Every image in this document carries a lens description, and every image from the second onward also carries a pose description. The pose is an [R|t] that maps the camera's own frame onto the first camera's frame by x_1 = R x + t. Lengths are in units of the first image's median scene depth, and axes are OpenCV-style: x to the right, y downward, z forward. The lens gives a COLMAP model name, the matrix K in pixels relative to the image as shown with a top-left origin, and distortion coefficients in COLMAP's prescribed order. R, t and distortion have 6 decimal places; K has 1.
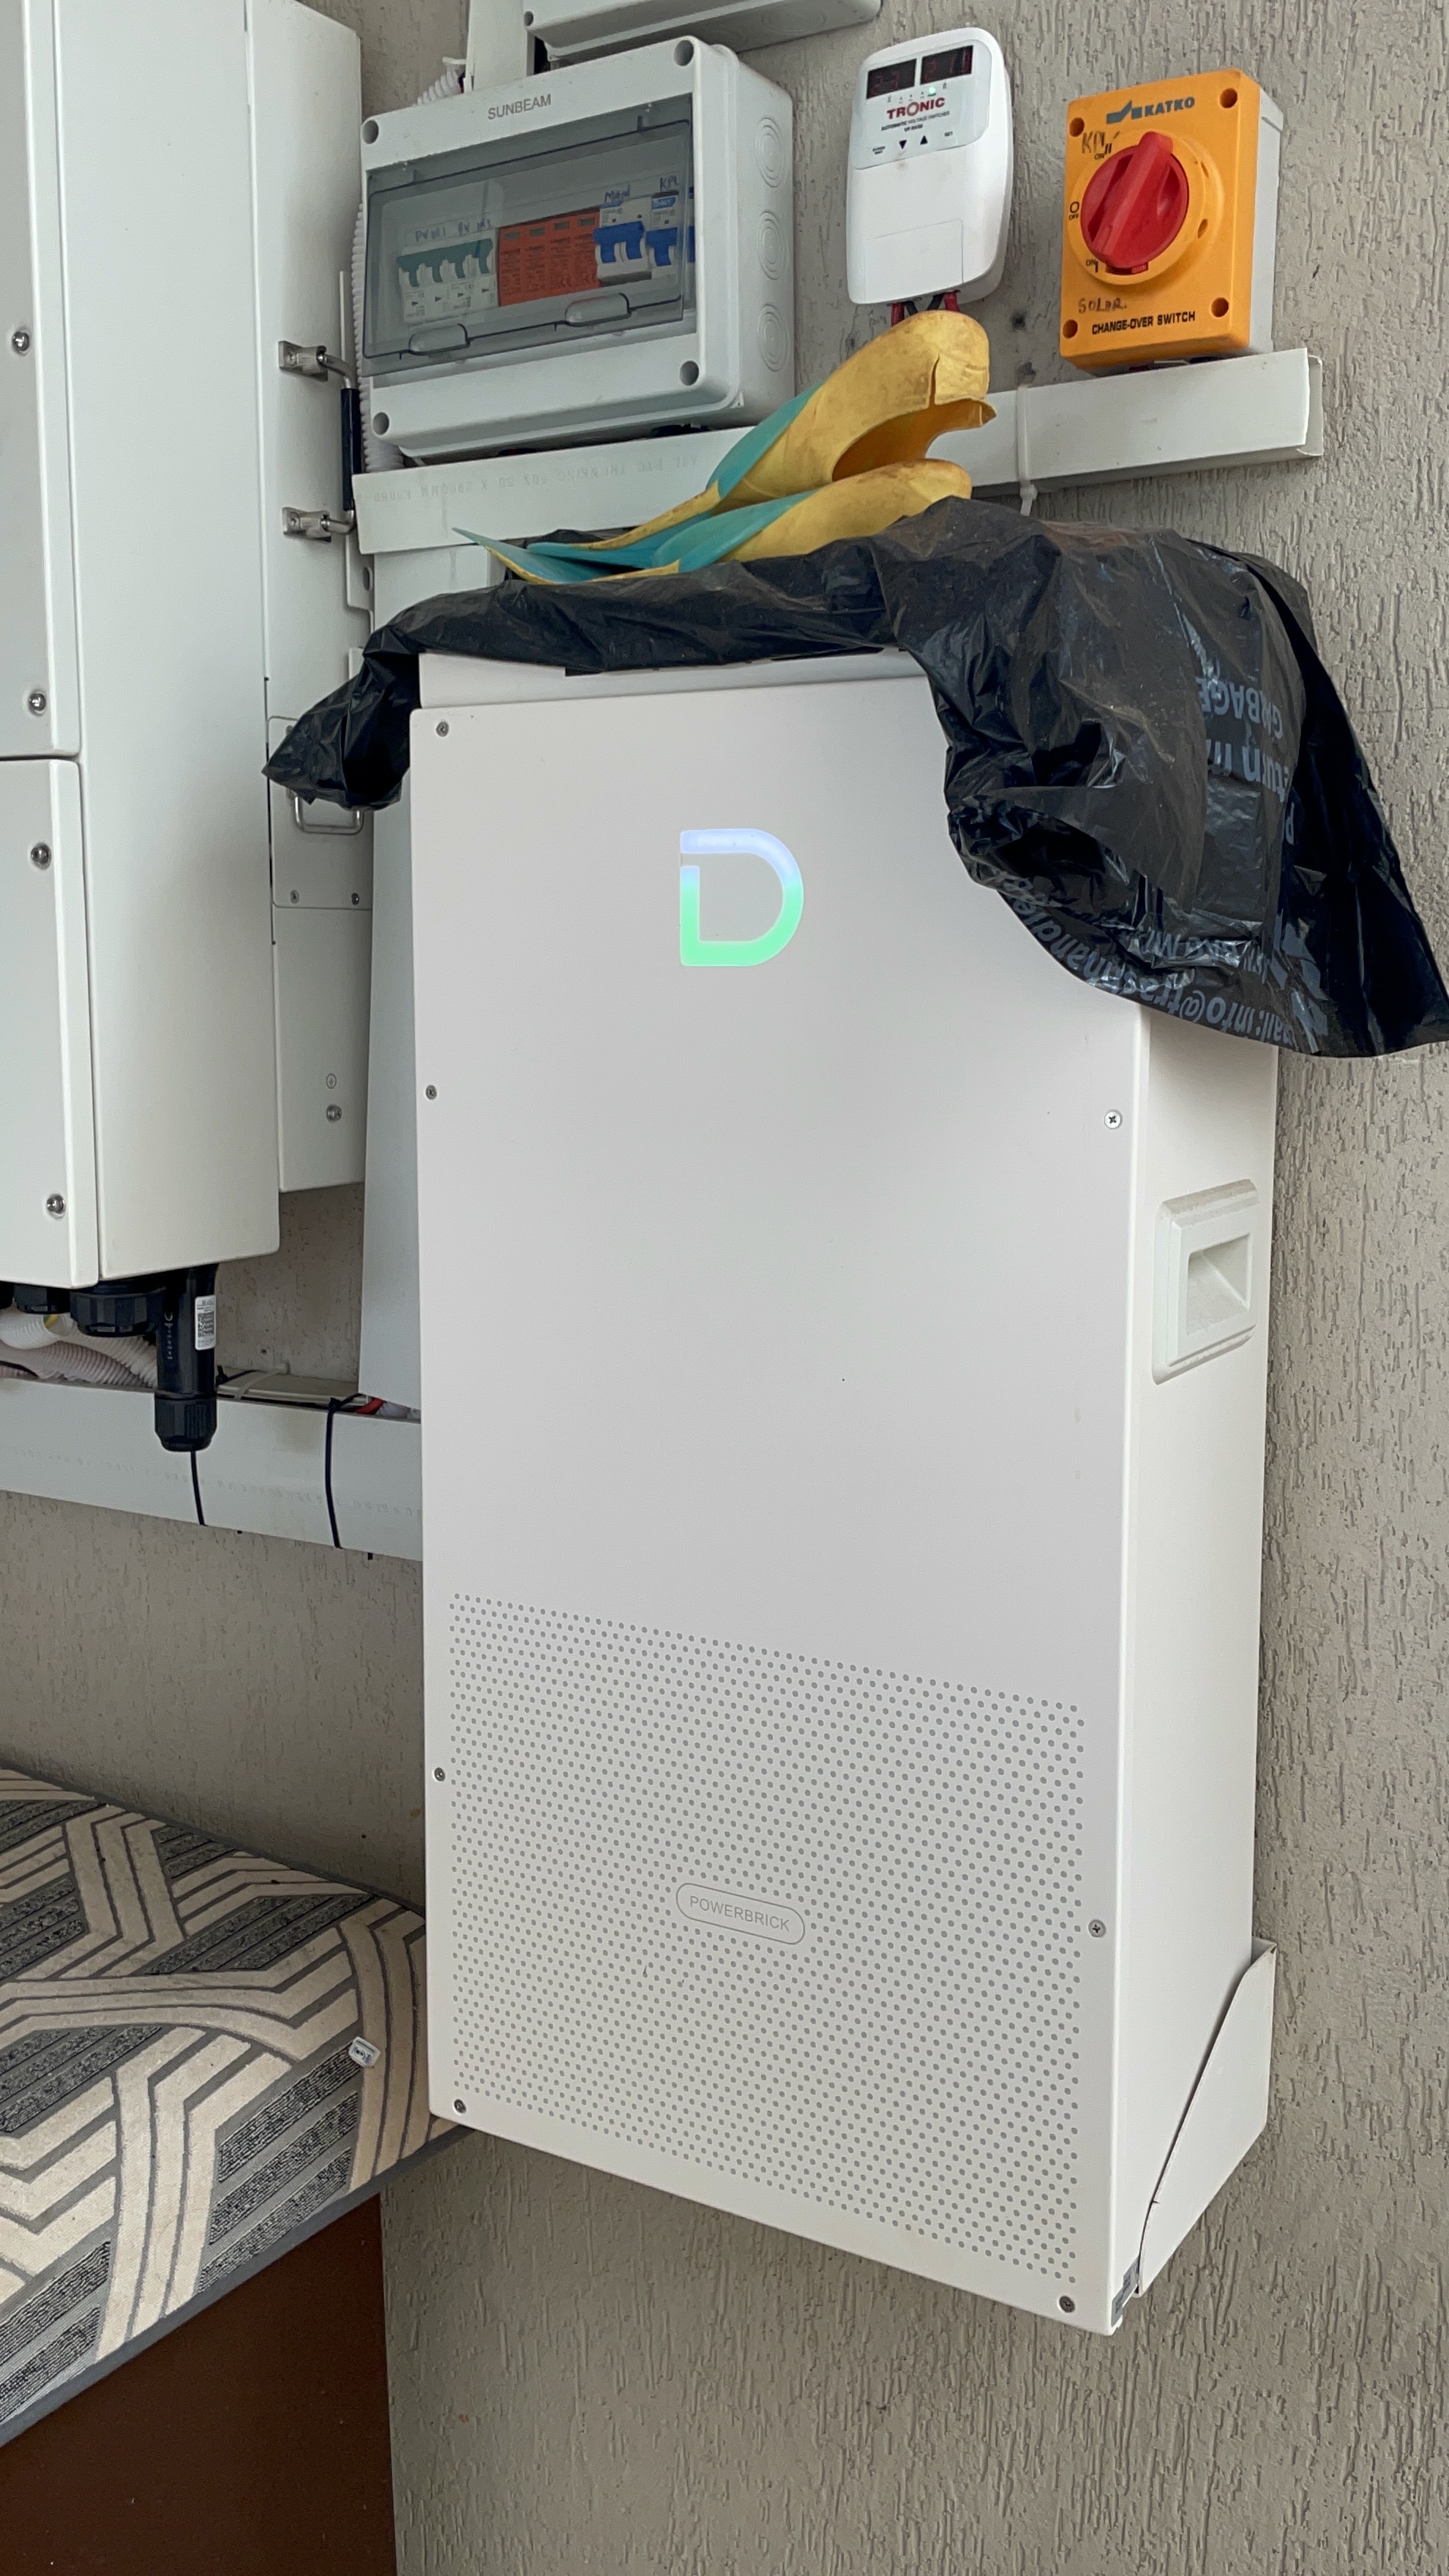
lens RADIAL K [[2055.3, 0, 667.5], [0, 2055.3, 1239.9], [0, 0, 1]] dist [0.078580, -0.113183]
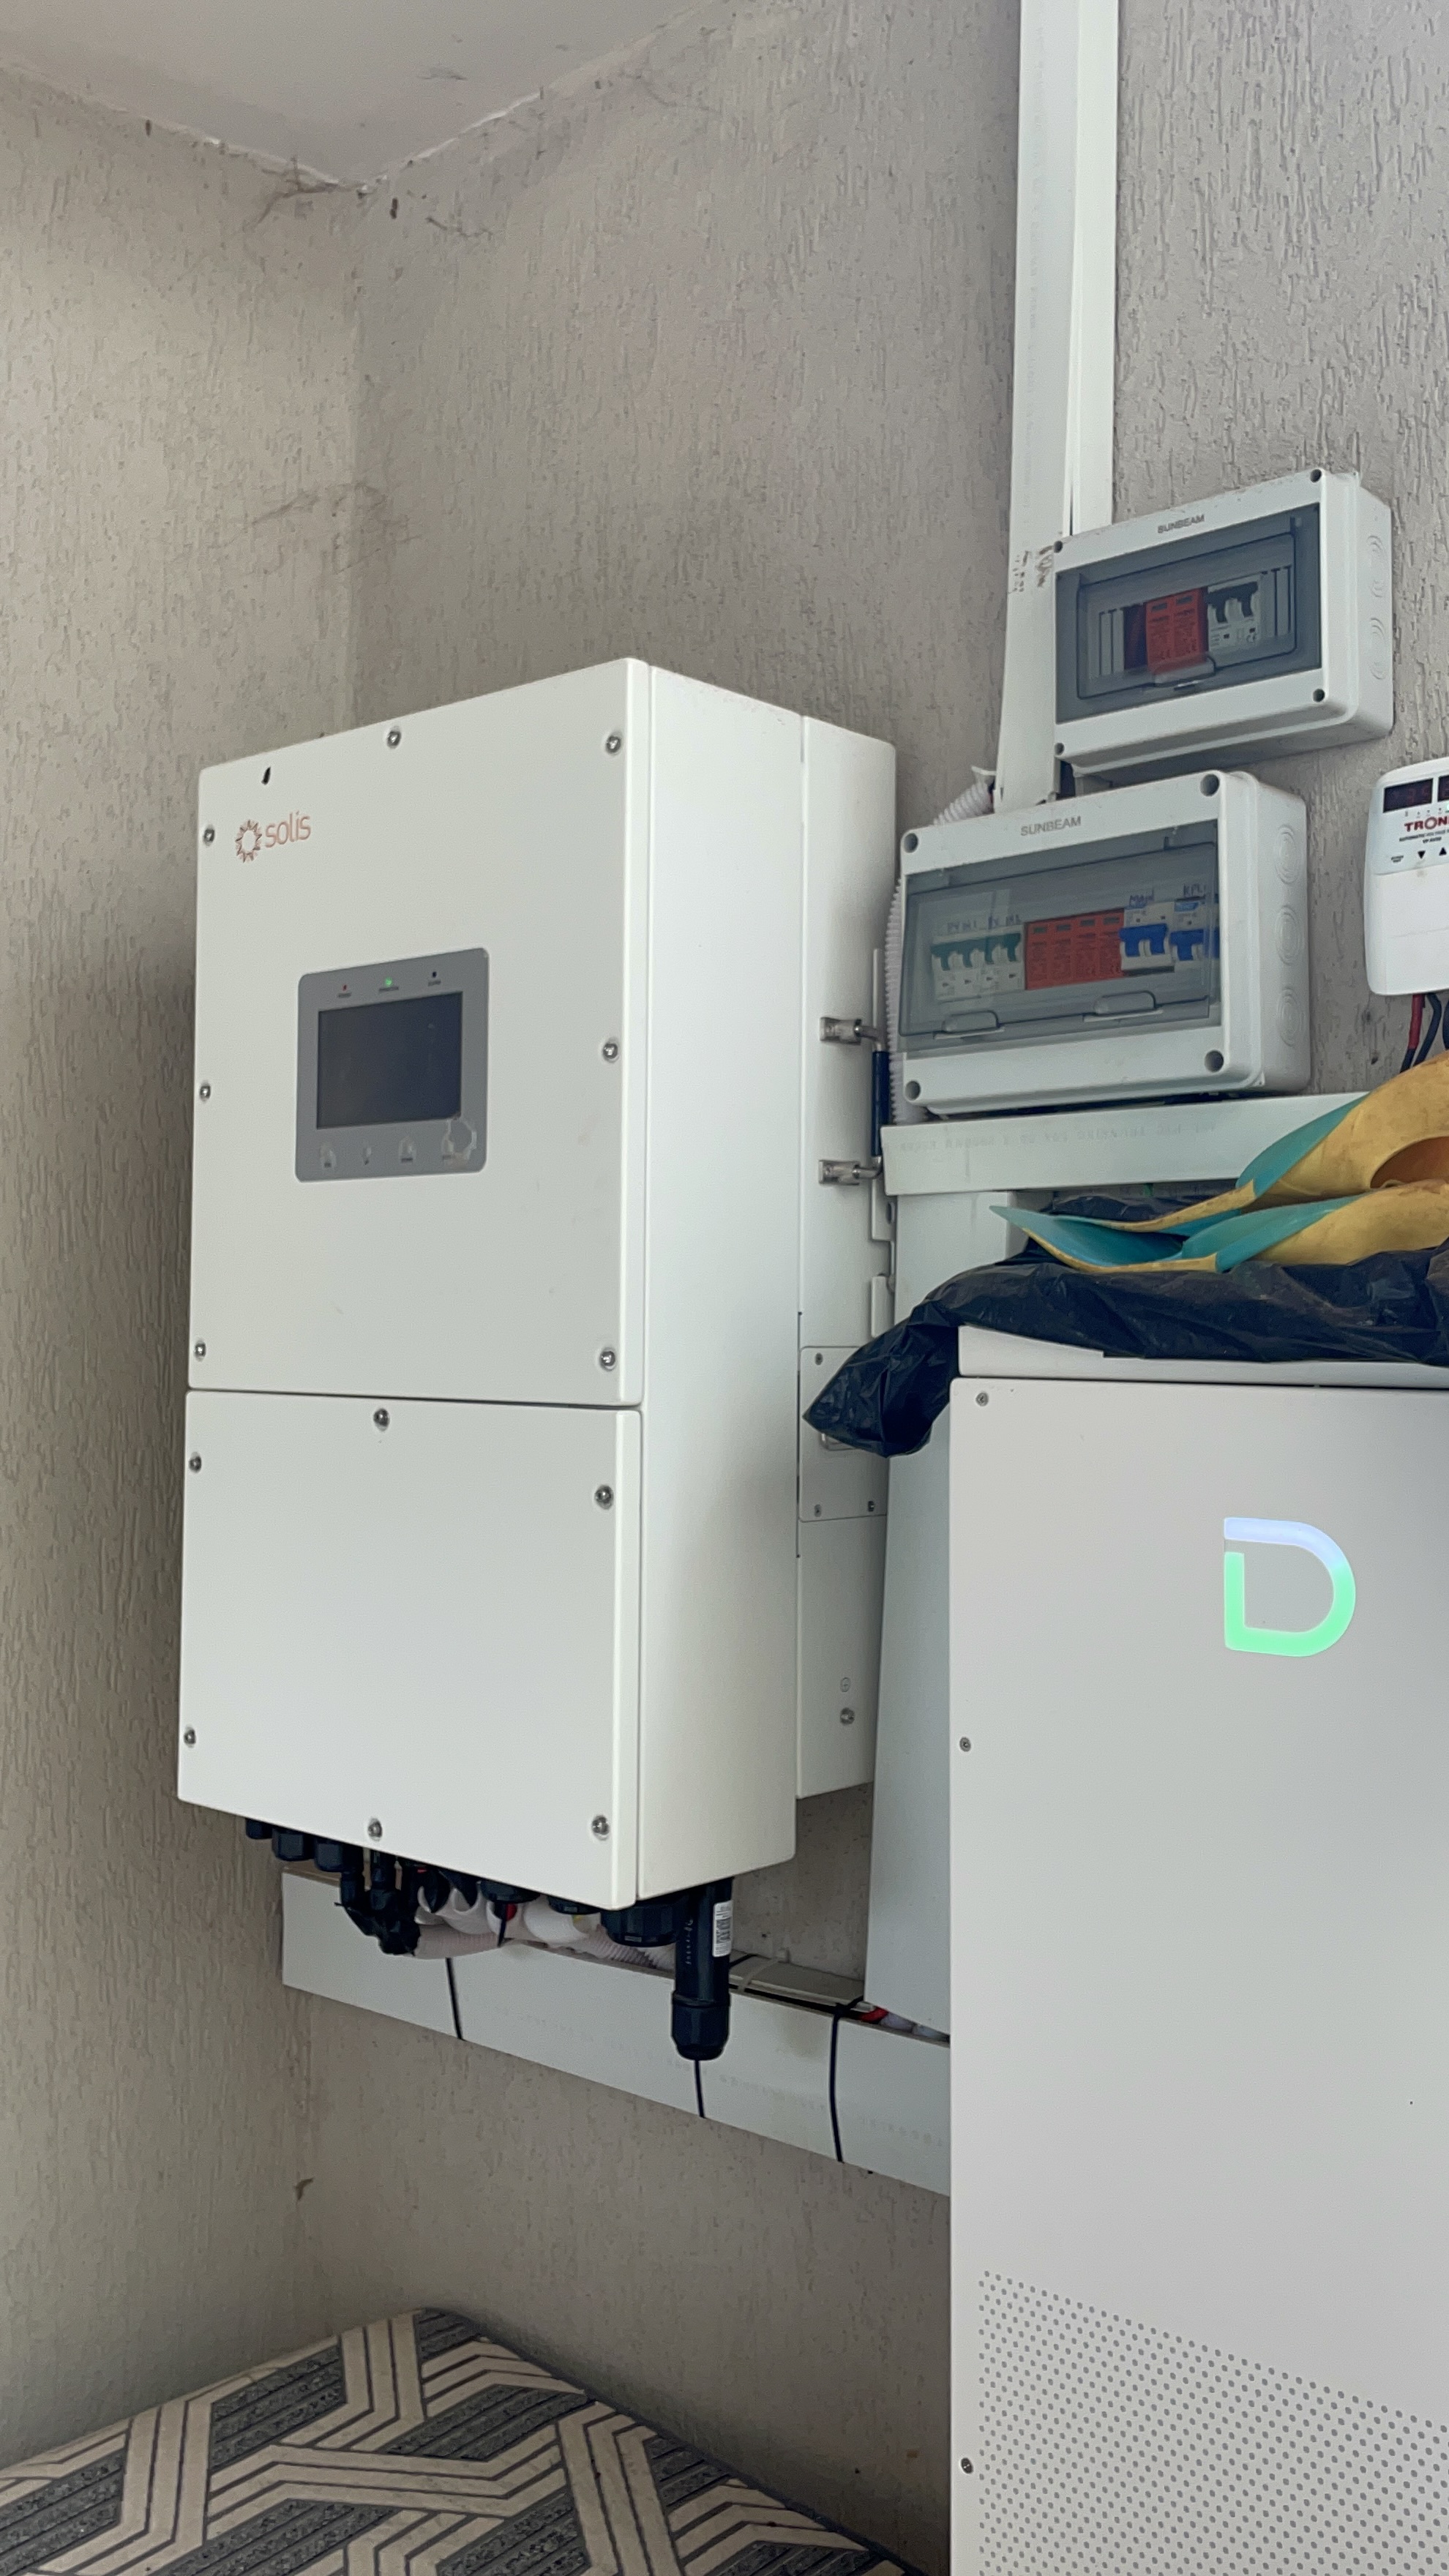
lens RADIAL K [[2055.3, 0, 667.5], [0, 2055.3, 1239.9], [0, 0, 1]] dist [0.078580, -0.113183]
pose [[0.983298, 0.004023, -0.181958, -0.068161], [-0.034616, 0.985641, -0.165271, -0.132452], [0.178680, 0.168809, 0.969318, -0.063988]]
